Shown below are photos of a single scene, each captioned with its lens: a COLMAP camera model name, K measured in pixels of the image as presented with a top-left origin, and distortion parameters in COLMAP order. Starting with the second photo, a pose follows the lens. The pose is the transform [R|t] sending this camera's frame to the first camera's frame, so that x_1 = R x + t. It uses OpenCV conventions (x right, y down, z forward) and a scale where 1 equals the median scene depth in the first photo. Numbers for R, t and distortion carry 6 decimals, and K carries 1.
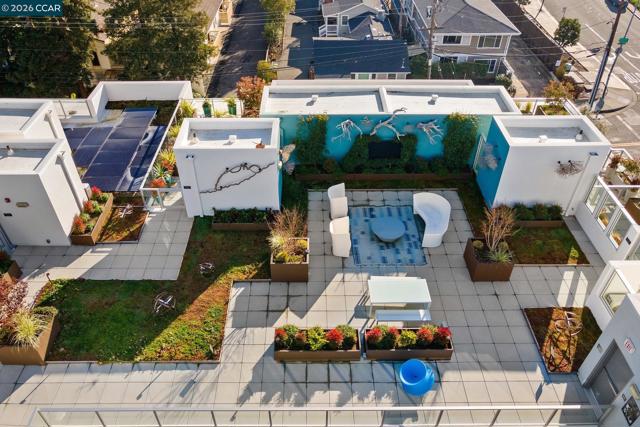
lens RADIAL K [[487.9, 0, 312.3], [0, 487.9, 211.5], [0, 0, 1]] dist [-0.008542, -0.005519]
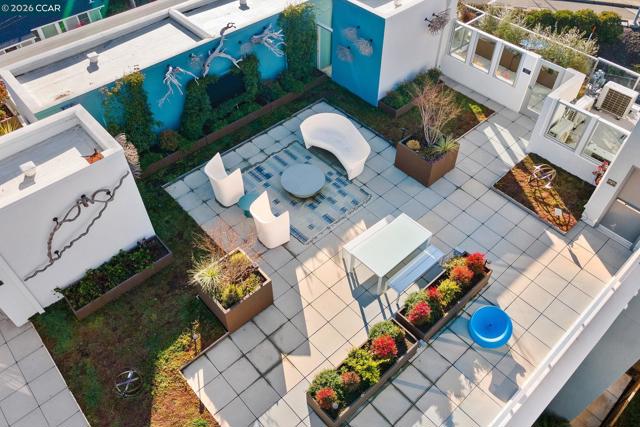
lens RADIAL K [[487.9, 0, 312.3], [0, 487.9, 211.5], [0, 0, 1]] dist [-0.008542, -0.005519]
pose [[0.749023, -0.498050, 0.436933, -0.196266], [0.432232, 0.867141, 0.247470, -0.108529], [-0.502136, 0.003496, 0.864782, 0.359494]]
